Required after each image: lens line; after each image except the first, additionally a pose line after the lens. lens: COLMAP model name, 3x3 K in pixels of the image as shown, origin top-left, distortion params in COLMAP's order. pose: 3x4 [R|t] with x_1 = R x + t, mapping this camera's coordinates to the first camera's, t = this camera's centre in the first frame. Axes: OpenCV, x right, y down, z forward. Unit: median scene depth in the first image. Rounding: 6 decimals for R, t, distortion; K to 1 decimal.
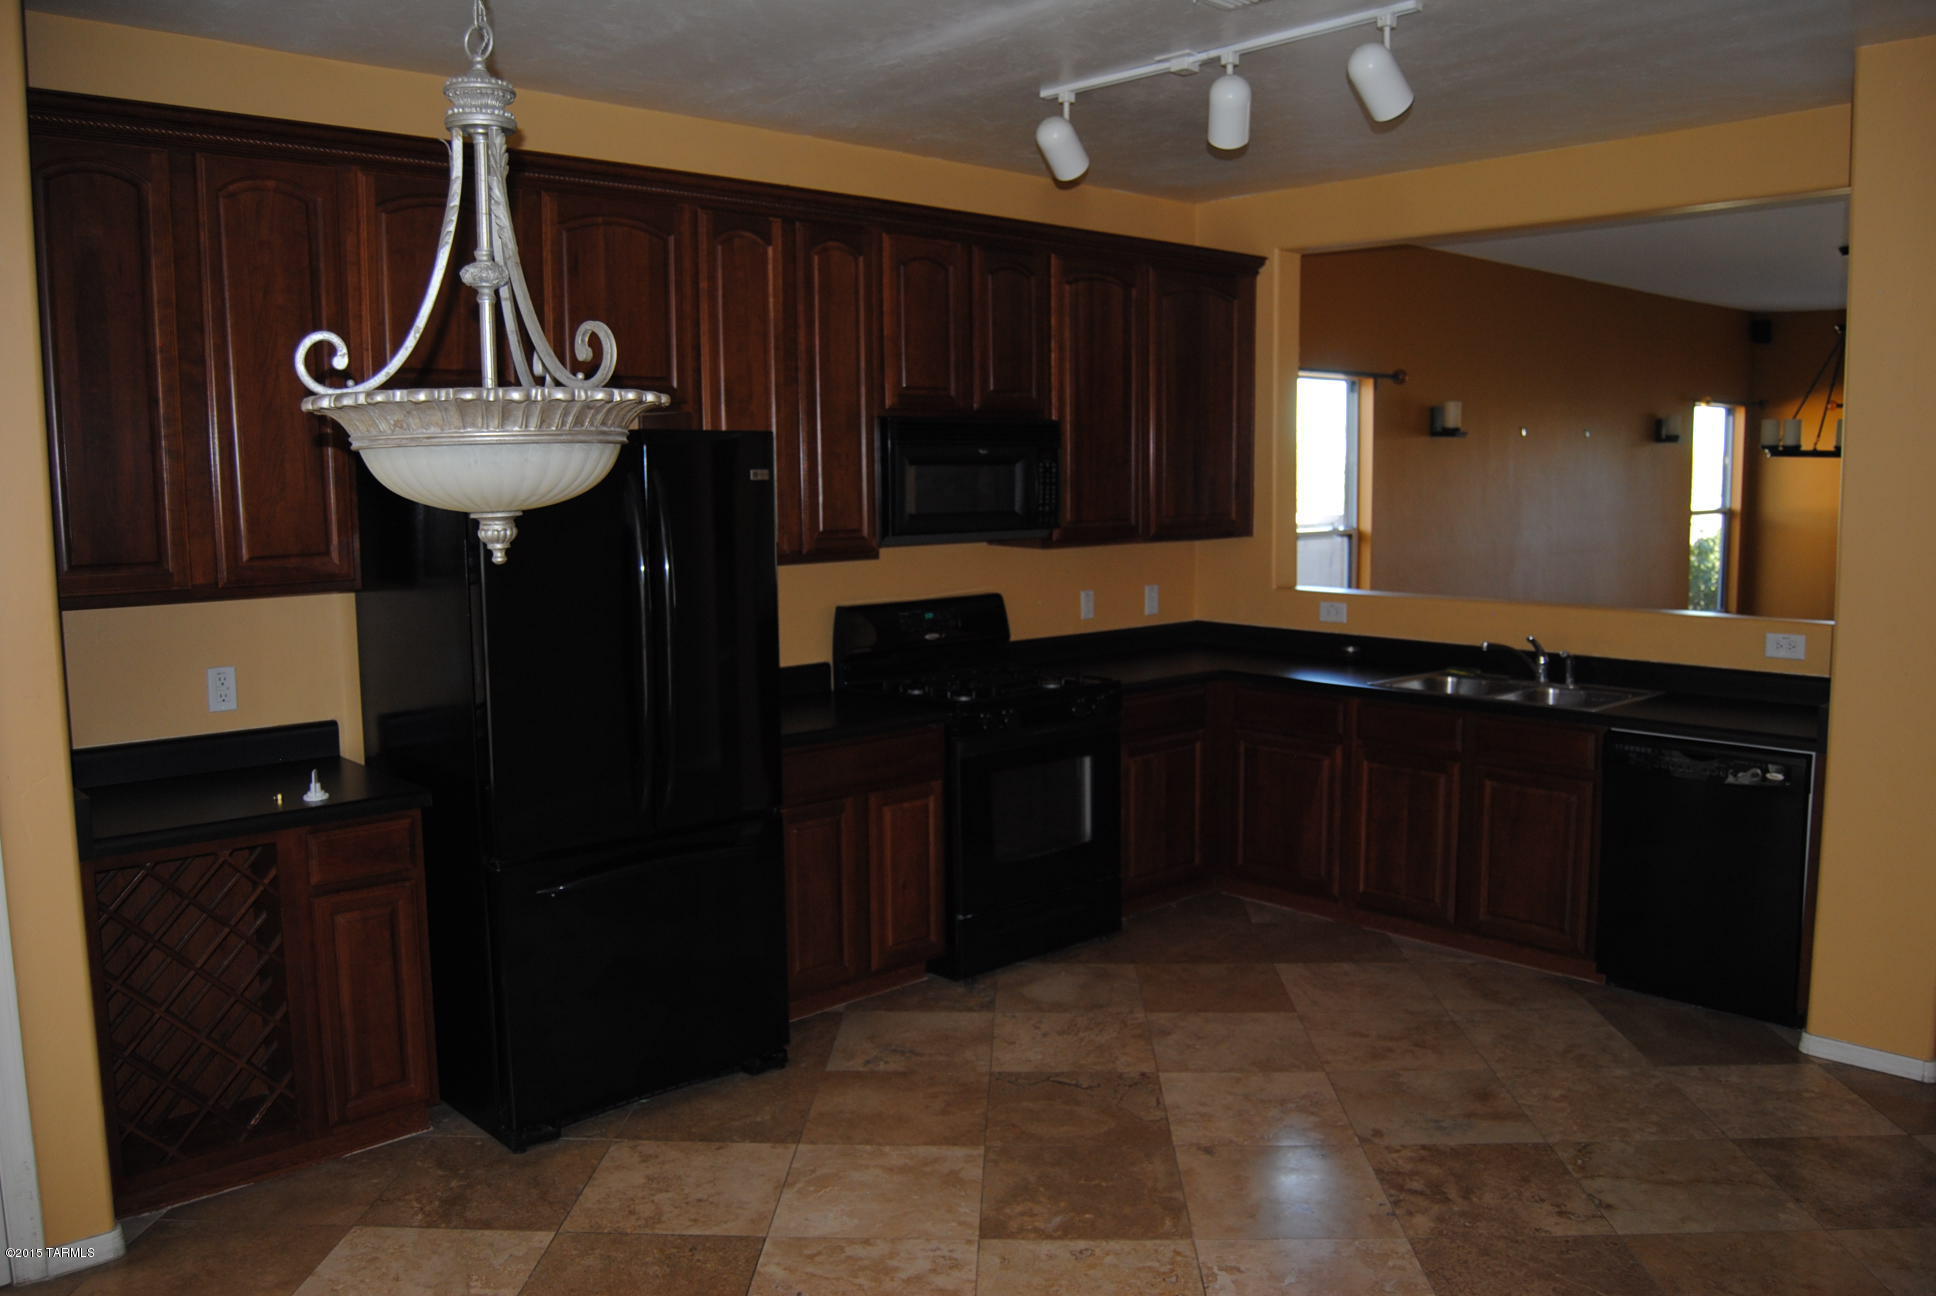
lens RADIAL K [[1508.4, 0, 991.2], [0, 1508.4, 647.4], [0, 0, 1]] dist [-0.111364, 0.059783]
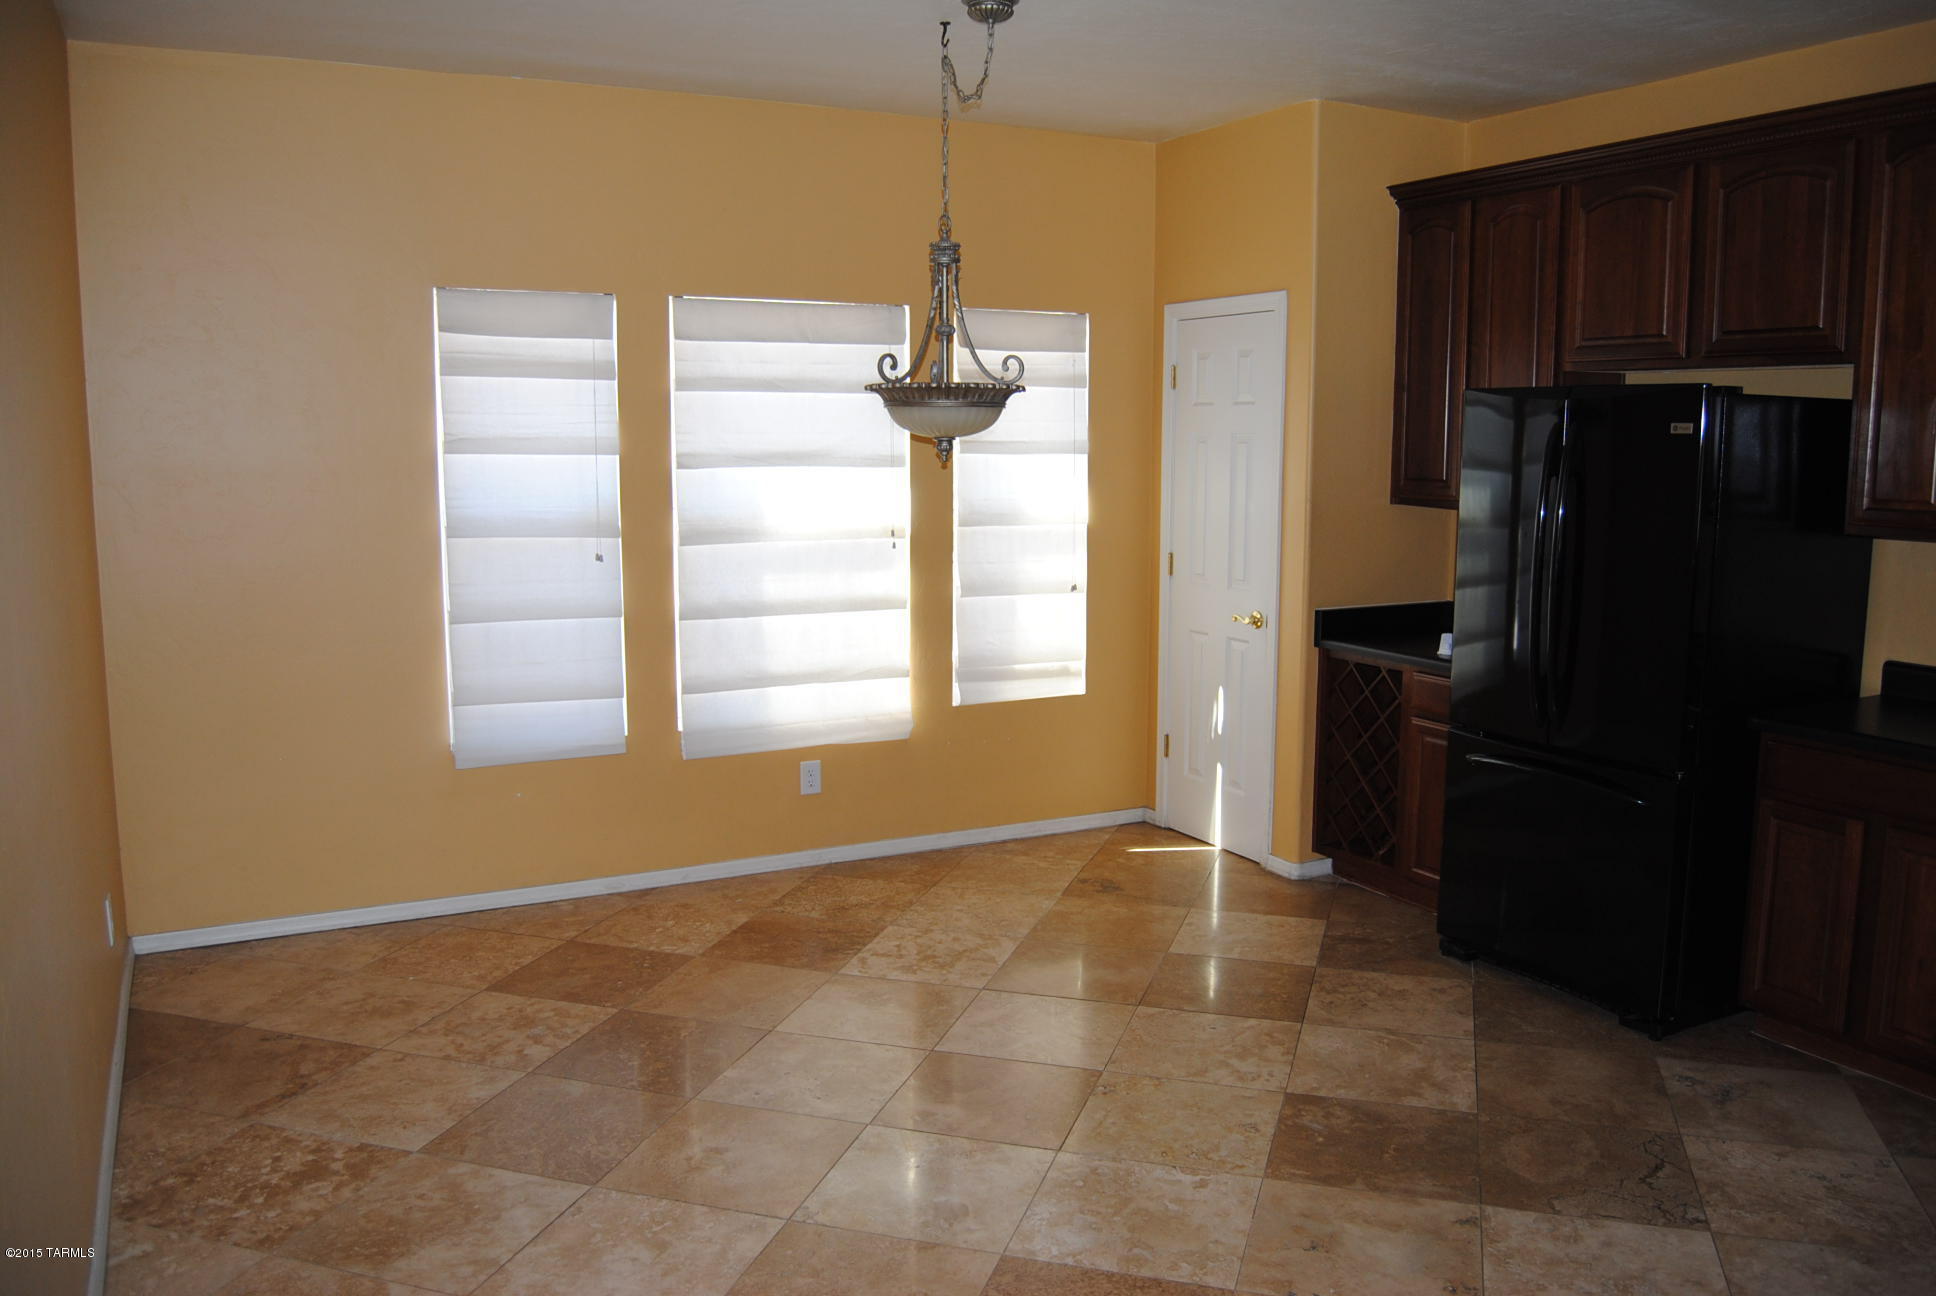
lens RADIAL K [[1508.4, 0, 991.2], [0, 1508.4, 647.4], [0, 0, 1]] dist [-0.111364, 0.059783]
pose [[-0.256216, 0.145334, -0.955631, 0.990726], [-0.114789, 0.977062, 0.179370, -0.106190], [0.959780, 0.155653, -0.233656, 0.896709]]
